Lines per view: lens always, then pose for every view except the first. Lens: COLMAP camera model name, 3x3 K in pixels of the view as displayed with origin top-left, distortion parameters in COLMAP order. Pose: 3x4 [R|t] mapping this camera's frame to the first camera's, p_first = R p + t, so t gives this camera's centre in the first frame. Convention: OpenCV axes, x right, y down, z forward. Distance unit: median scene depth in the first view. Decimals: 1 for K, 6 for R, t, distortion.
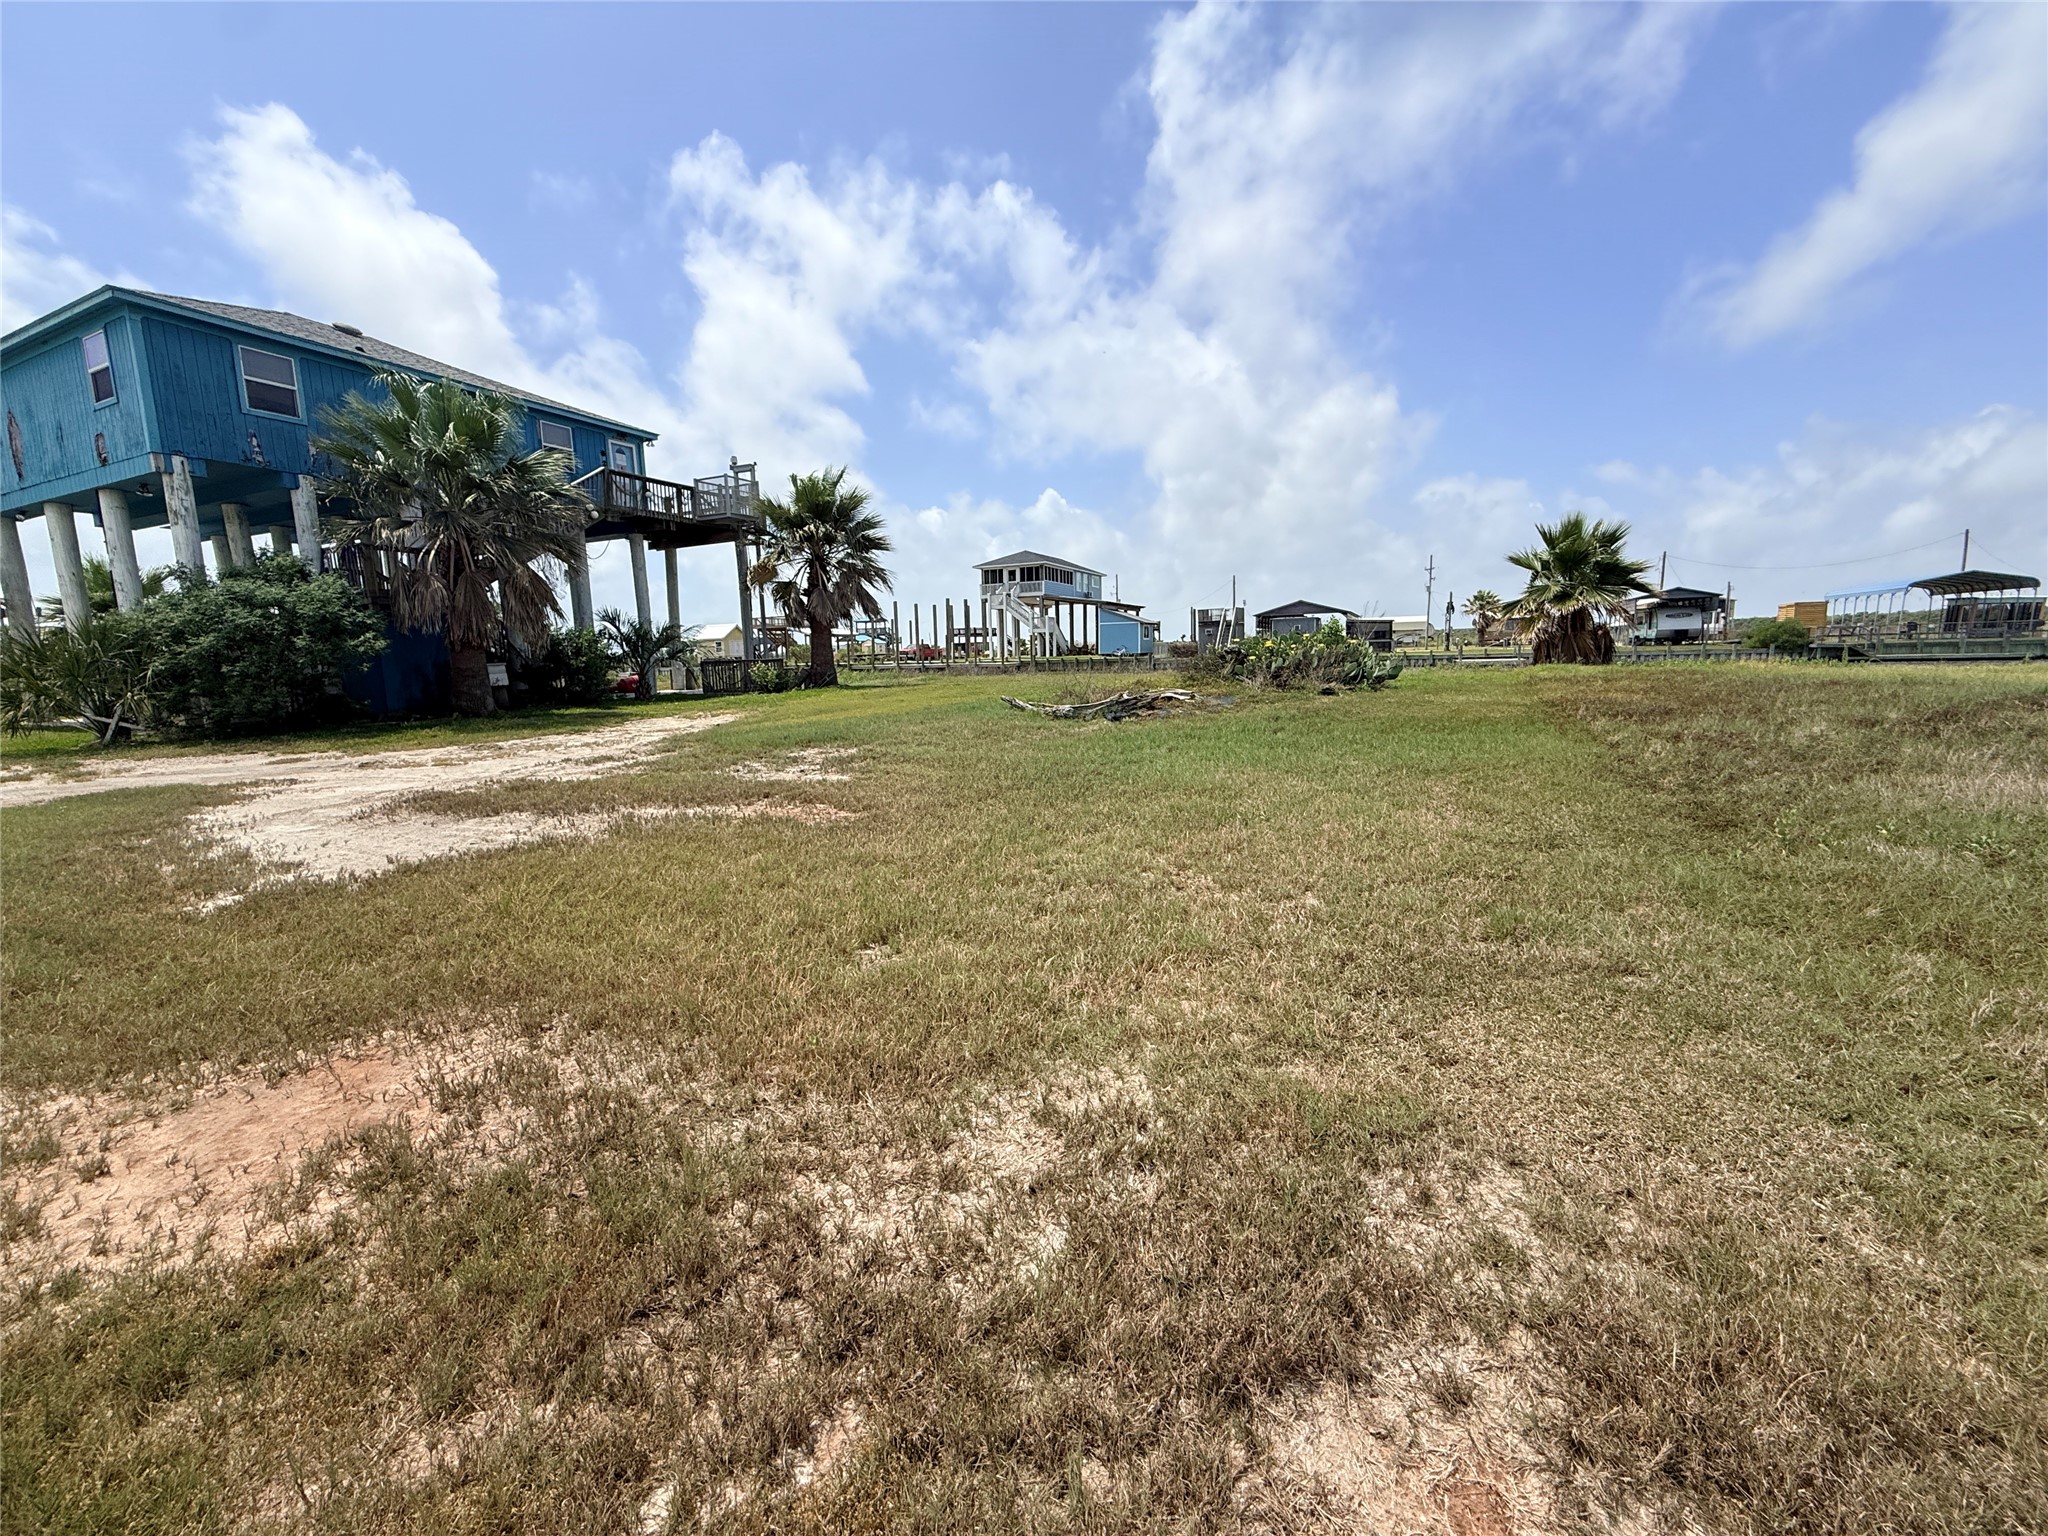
lens RADIAL K [[818.4, 0, 1024.9], [0, 818.4, 774.4], [0, 0, 1]] dist [0.002278, -0.000665]
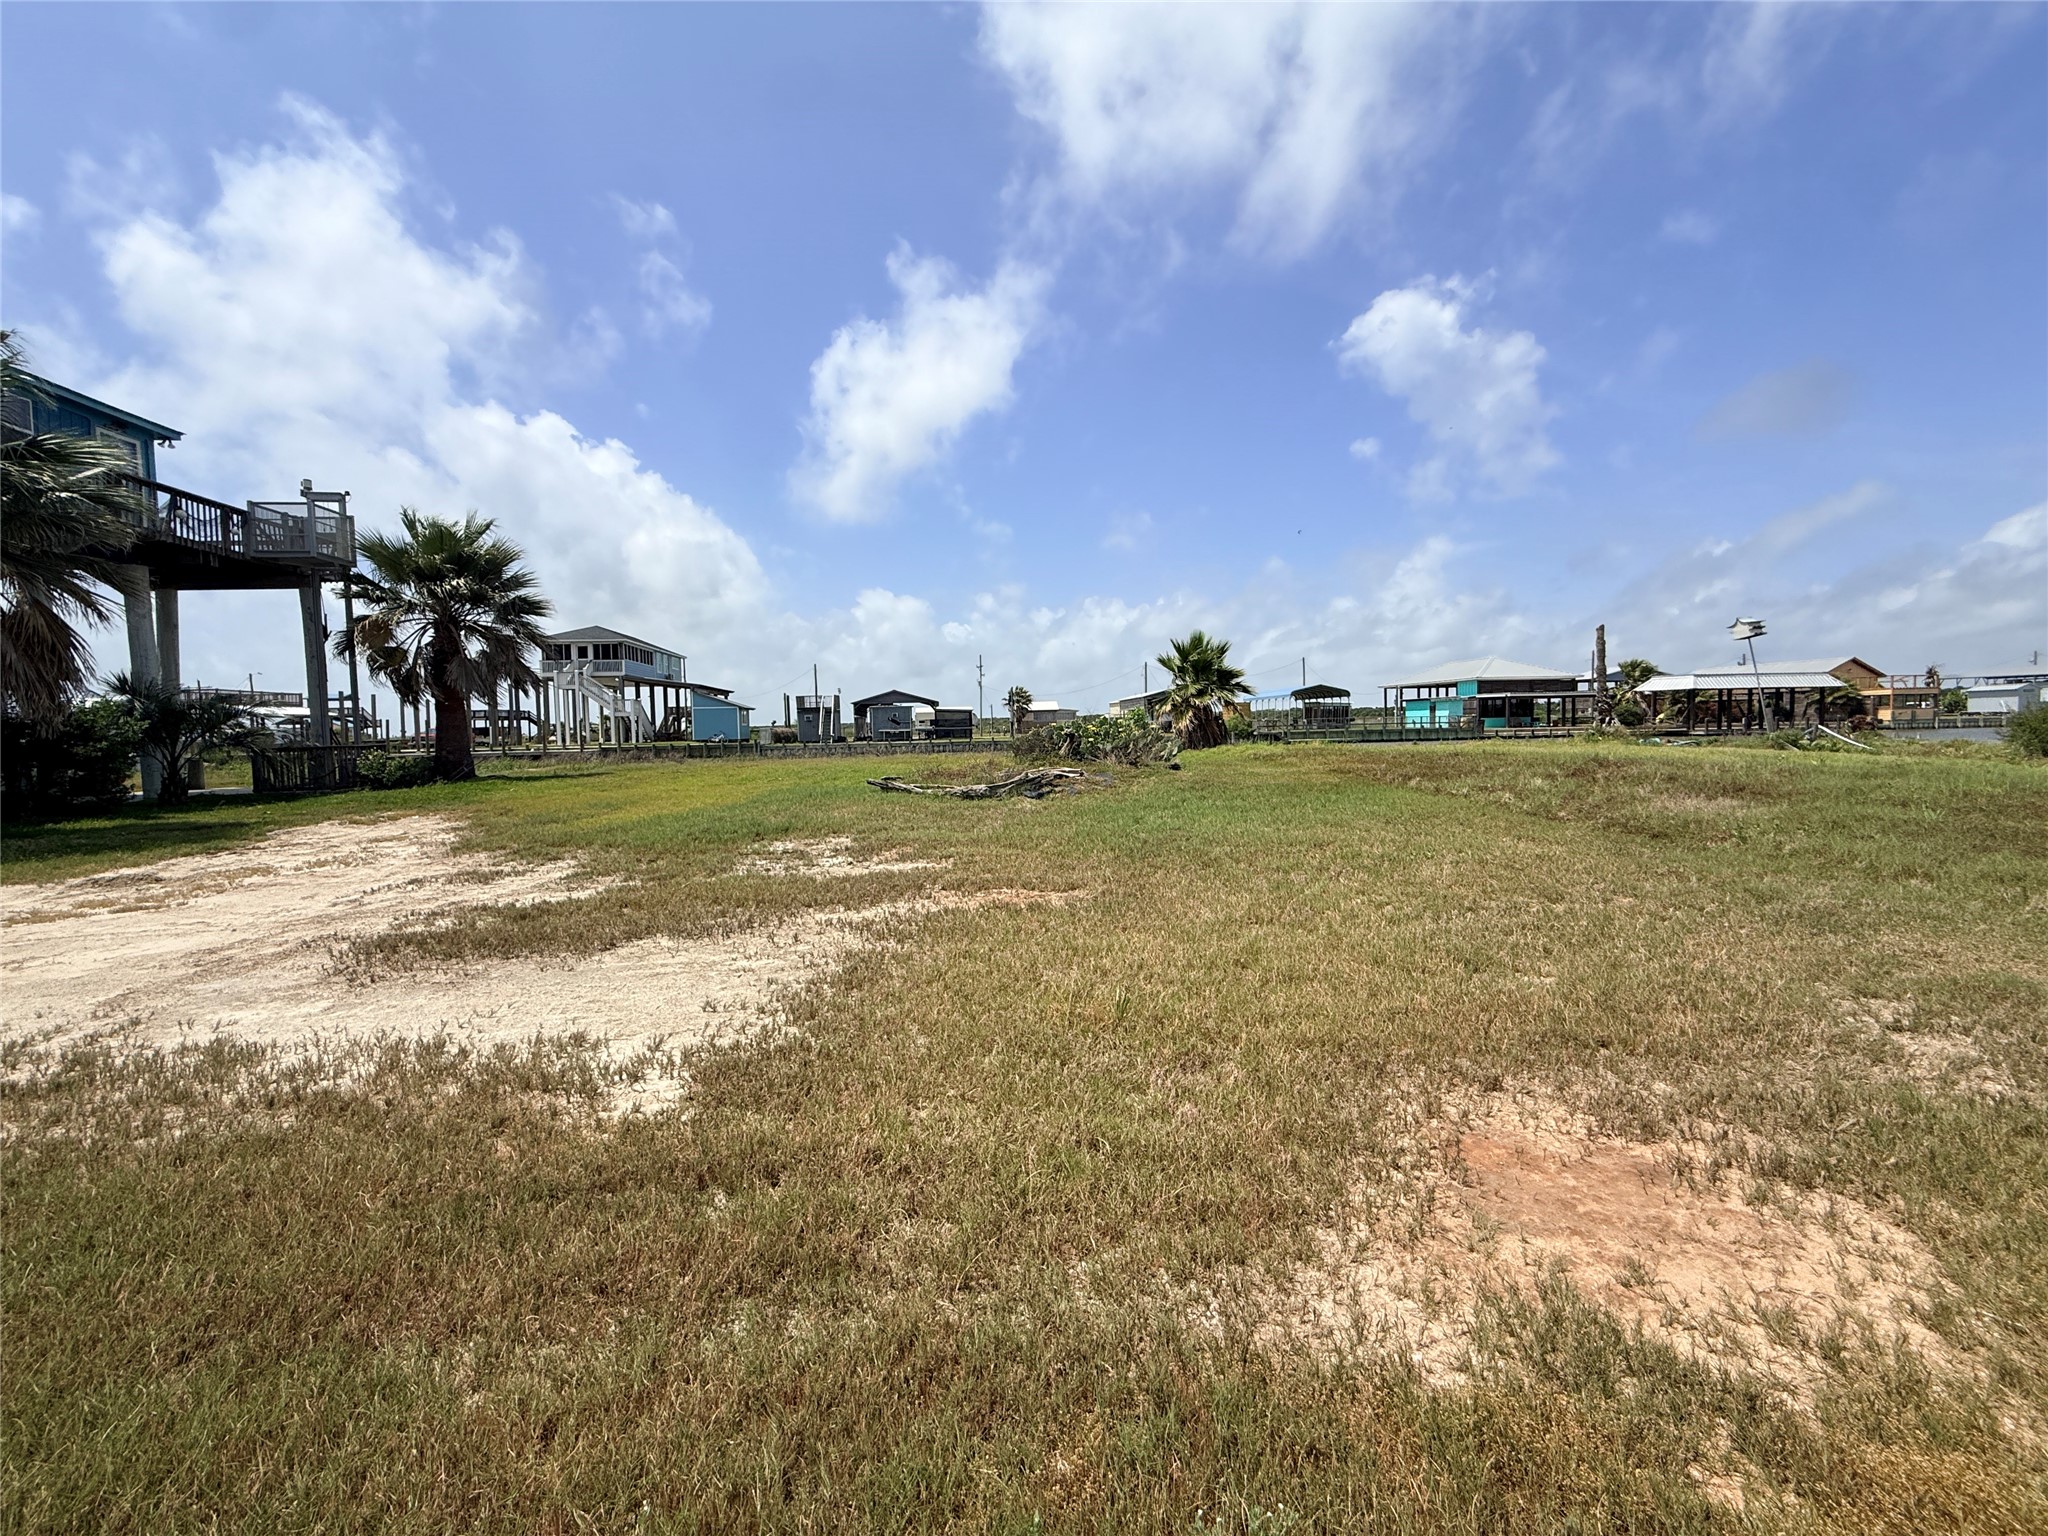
lens RADIAL K [[818.4, 0, 1023.5], [0, 818.4, 766.6], [0, 0, 1]] dist [0.002278, -0.000665]
pose [[0.853290, -0.018449, 0.521111, -0.190648], [0.077963, 0.992654, -0.092517, -0.004320], [-0.515576, 0.119571, 0.848460, 0.051166]]
